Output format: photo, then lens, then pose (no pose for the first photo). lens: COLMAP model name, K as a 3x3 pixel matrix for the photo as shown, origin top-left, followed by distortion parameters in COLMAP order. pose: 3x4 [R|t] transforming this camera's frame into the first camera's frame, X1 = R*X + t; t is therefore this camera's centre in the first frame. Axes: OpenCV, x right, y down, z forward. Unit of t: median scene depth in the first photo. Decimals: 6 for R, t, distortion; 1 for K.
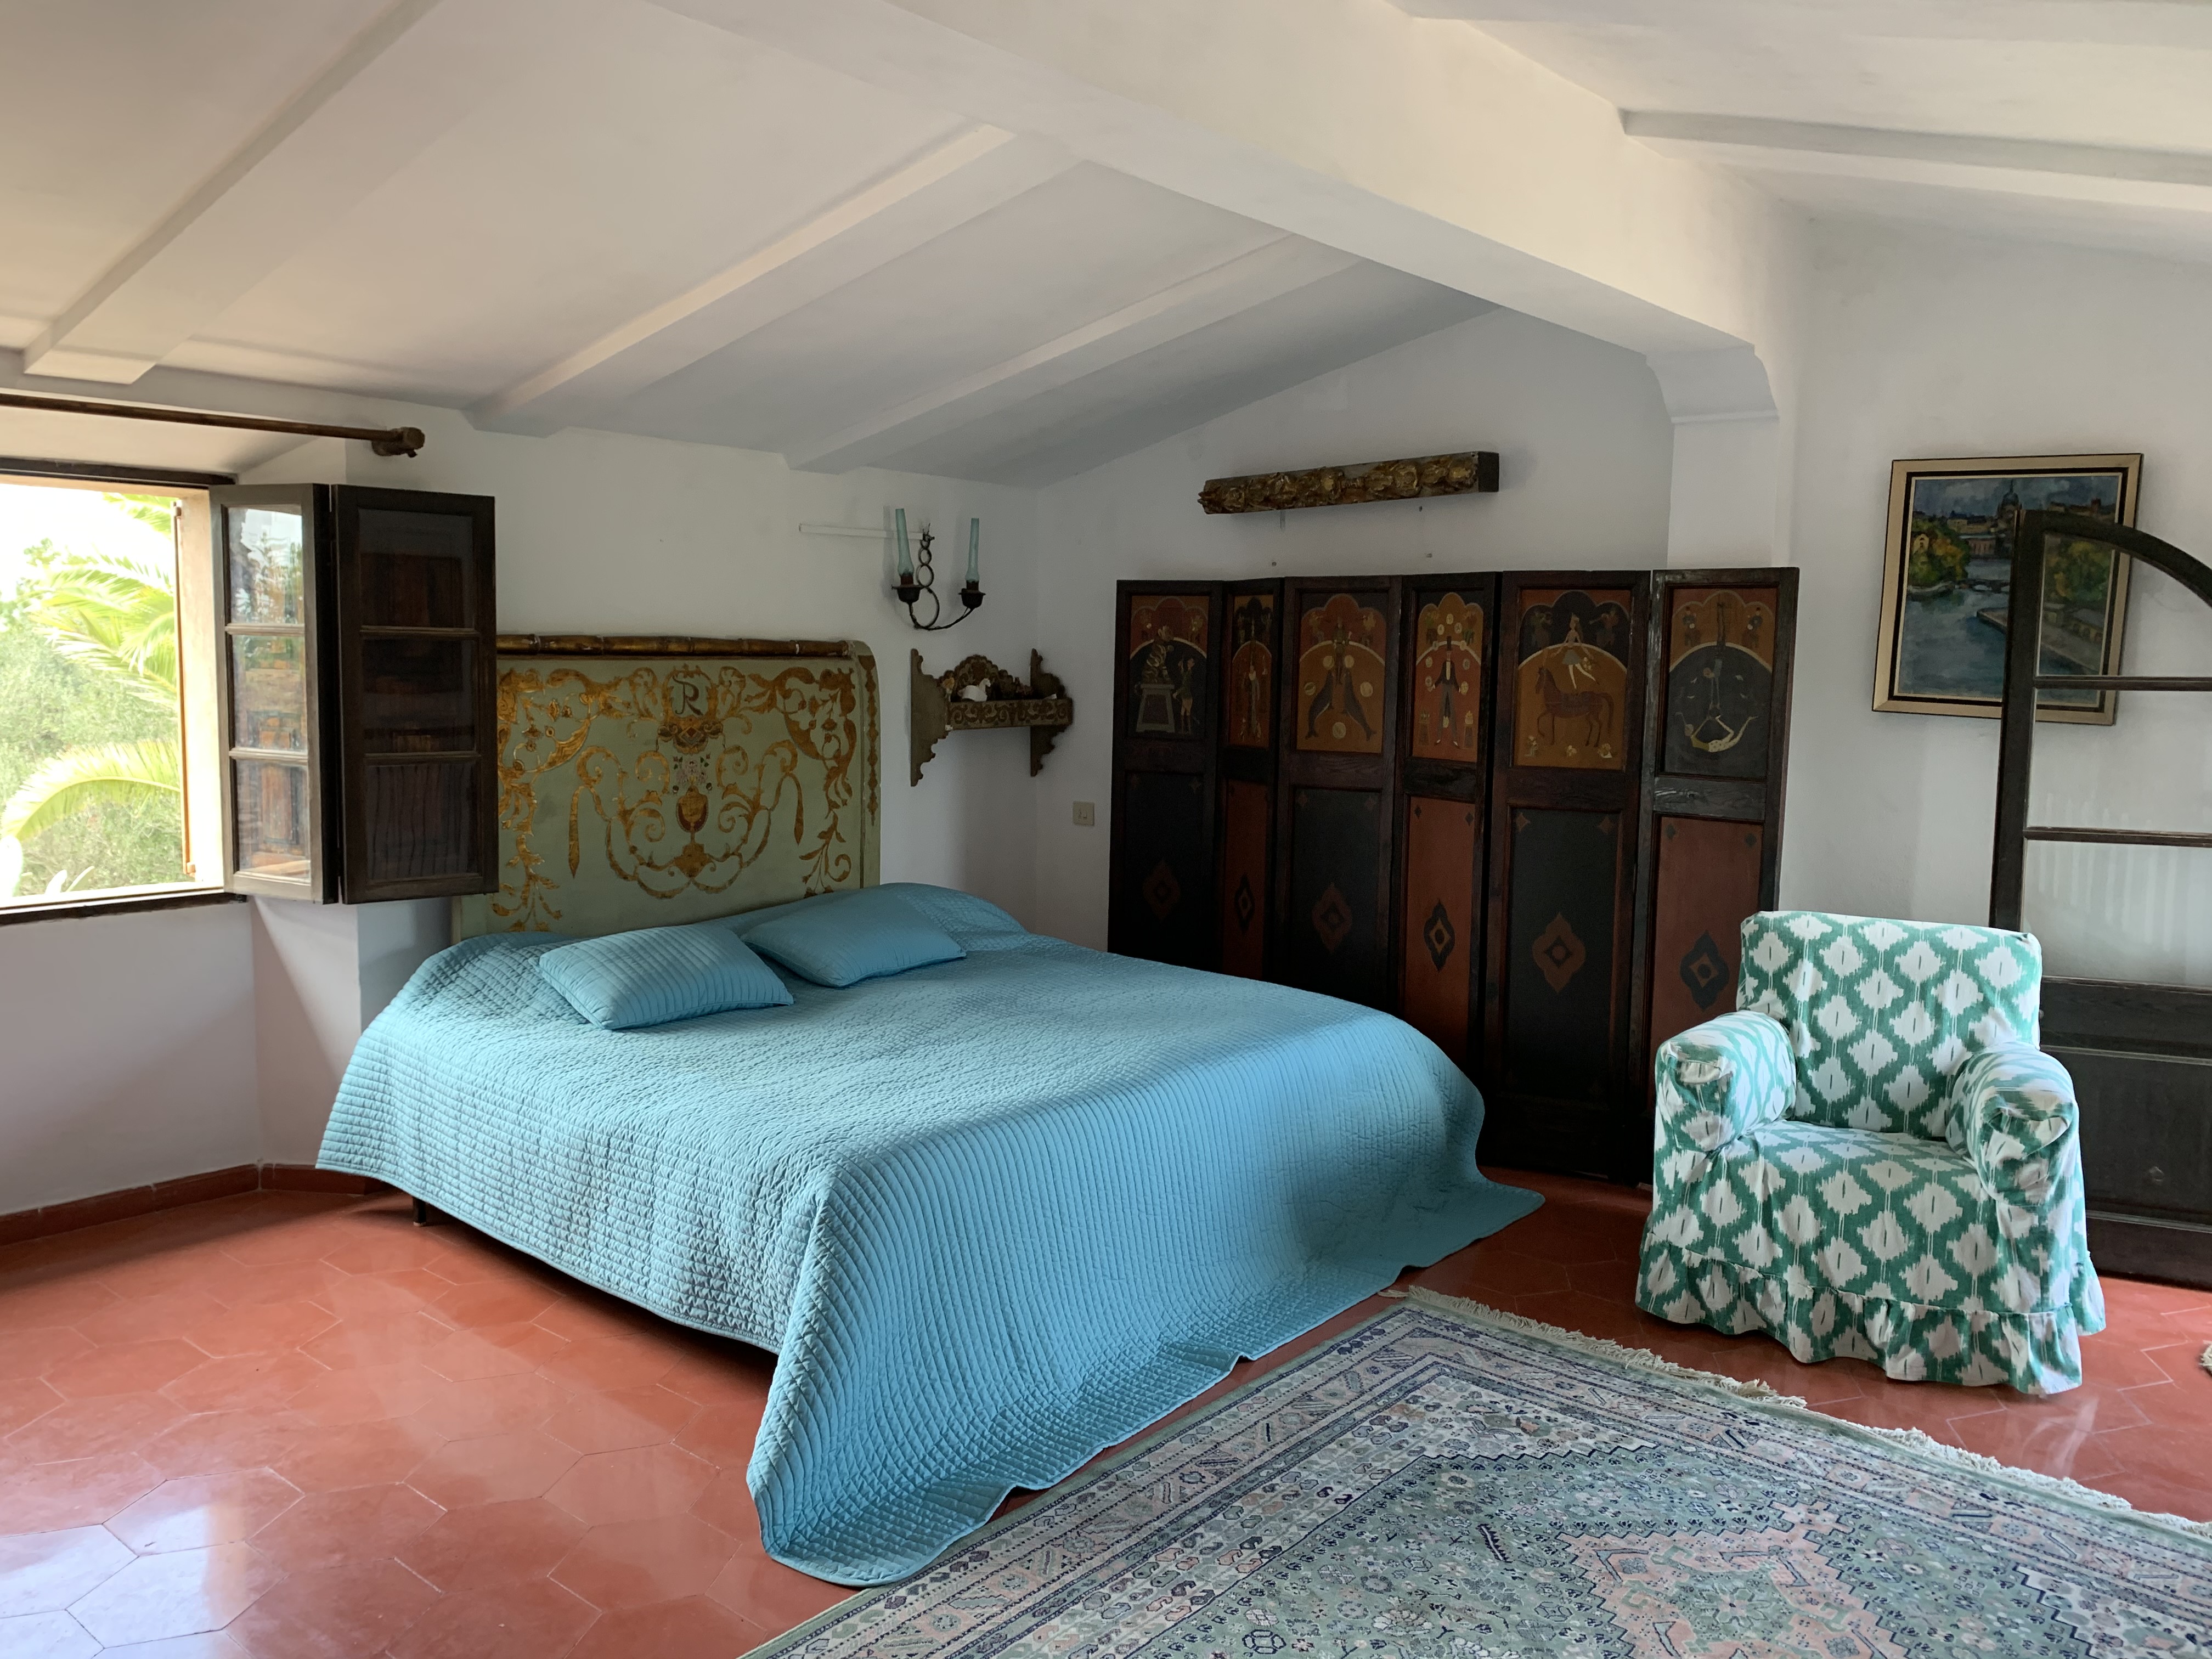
lens RADIAL K [[1659.4, 0, 1106.0], [0, 1659.4, 829.5], [0, 0, 1]] dist [0.072471, -0.128383]
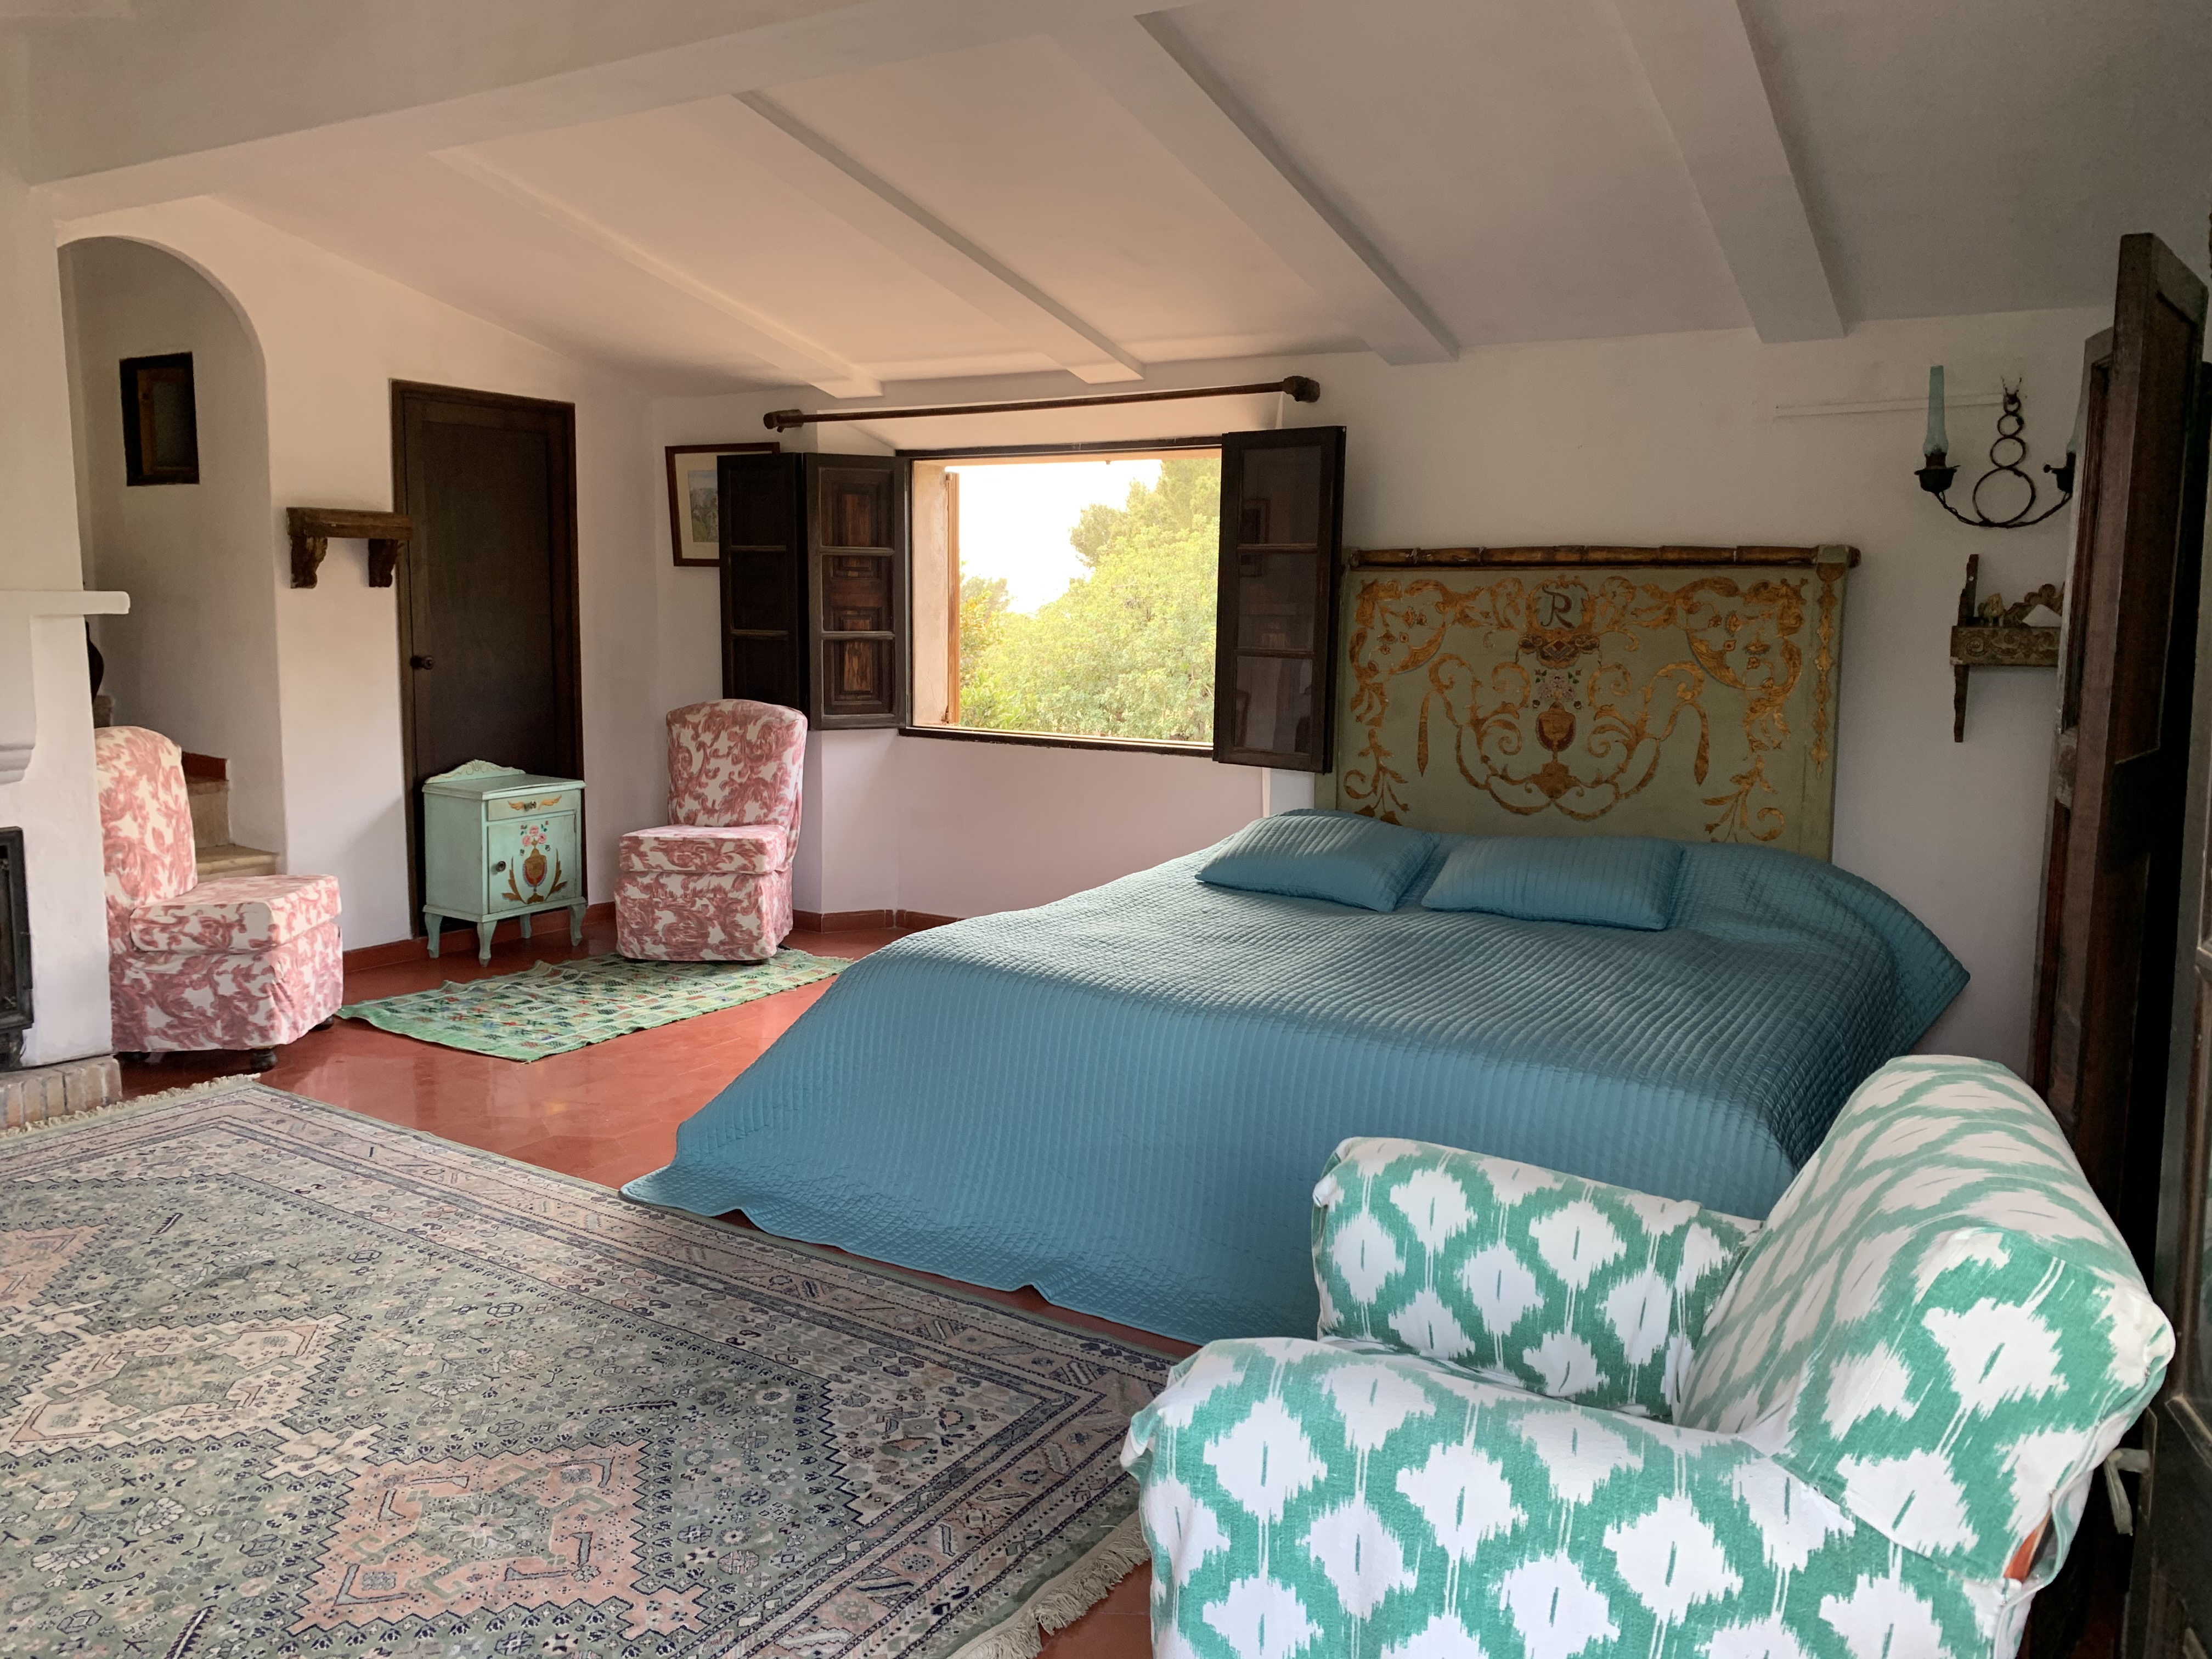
lens RADIAL K [[1659.4, 0, 1106.0], [0, 1659.4, 829.5], [0, 0, 1]] dist [0.072471, -0.128383]
pose [[0.146186, 0.121226, -0.981801, 0.668673], [-0.119861, 0.987322, 0.104060, -0.022933], [0.981969, 0.102468, 0.158863, 0.607003]]
